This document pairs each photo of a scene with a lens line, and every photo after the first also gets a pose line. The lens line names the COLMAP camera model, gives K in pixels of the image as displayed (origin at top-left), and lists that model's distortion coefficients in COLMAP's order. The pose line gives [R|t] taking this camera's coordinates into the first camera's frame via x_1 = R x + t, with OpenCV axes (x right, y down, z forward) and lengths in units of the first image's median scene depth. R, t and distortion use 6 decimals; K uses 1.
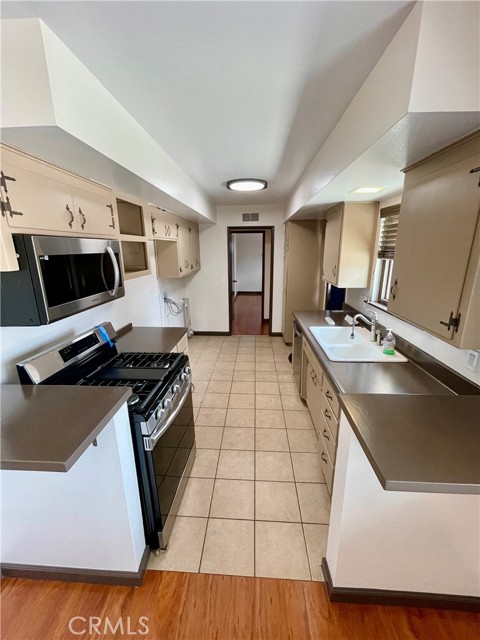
lens RADIAL K [[261.4, 0, 238.4], [0, 261.4, 317.1], [0, 0, 1]] dist [-0.003185, 0.000535]
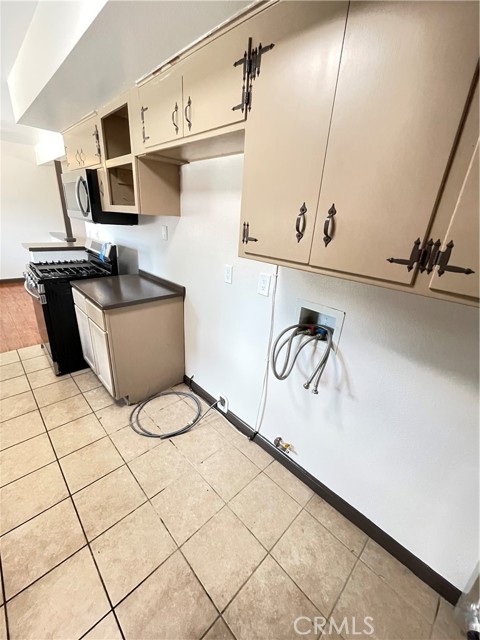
lens RADIAL K [[261.4, 0, 238.4], [0, 261.4, 317.1], [0, 0, 1]] dist [-0.003185, 0.000535]
pose [[-0.671516, 0.235634, -0.702525, 0.028646], [-0.245108, 0.824083, 0.510695, -0.350018], [0.699277, 0.515135, -0.495629, 1.642743]]
